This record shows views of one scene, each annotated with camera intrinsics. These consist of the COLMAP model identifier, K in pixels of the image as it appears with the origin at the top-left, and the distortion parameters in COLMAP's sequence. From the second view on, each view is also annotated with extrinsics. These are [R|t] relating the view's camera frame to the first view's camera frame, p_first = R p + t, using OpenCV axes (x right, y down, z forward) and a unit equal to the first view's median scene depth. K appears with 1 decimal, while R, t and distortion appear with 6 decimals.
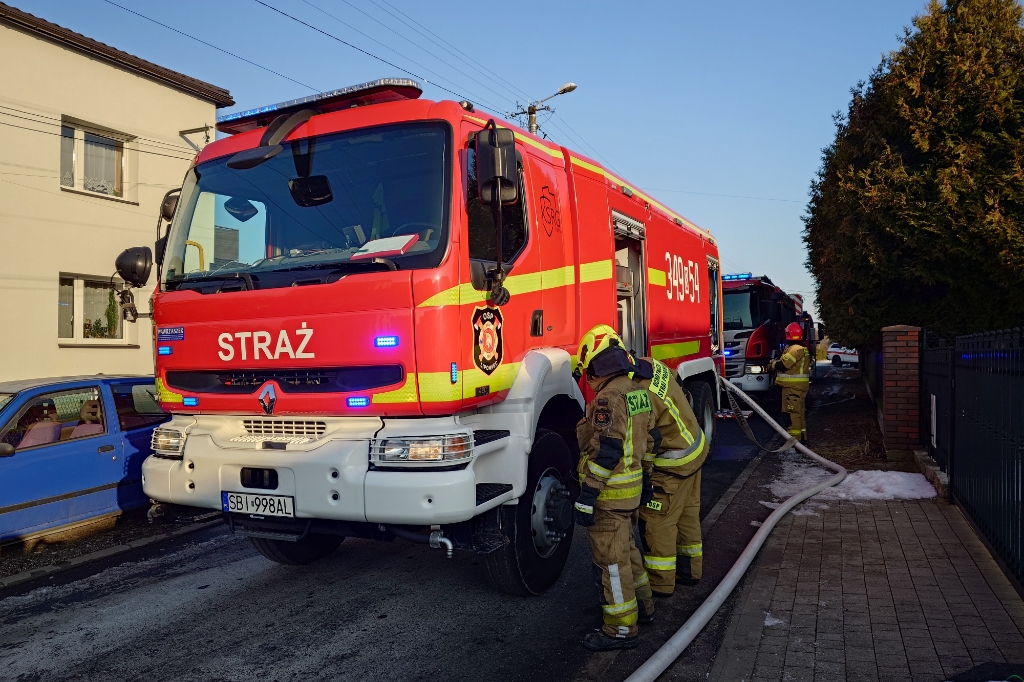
lens RADIAL K [[763.5, 0, 509.7], [0, 763.5, 338.1], [0, 0, 1]] dist [0.003767, -0.009487]
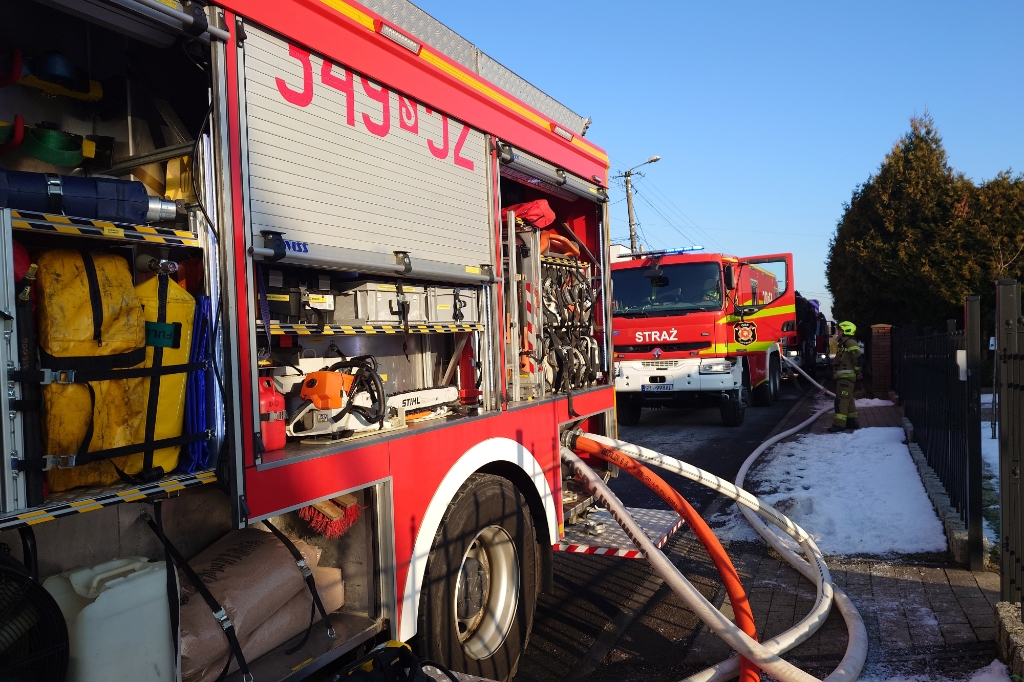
lens RADIAL K [[763.5, 0, 514.7], [0, 763.5, 341.5], [0, 0, 1]] dist [0.003767, -0.009487]
pose [[0.999894, -0.014147, -0.003550, -0.403631], [0.014163, 0.999890, 0.004482, 0.004082], [0.003487, -0.004532, 0.999984, -0.935984]]
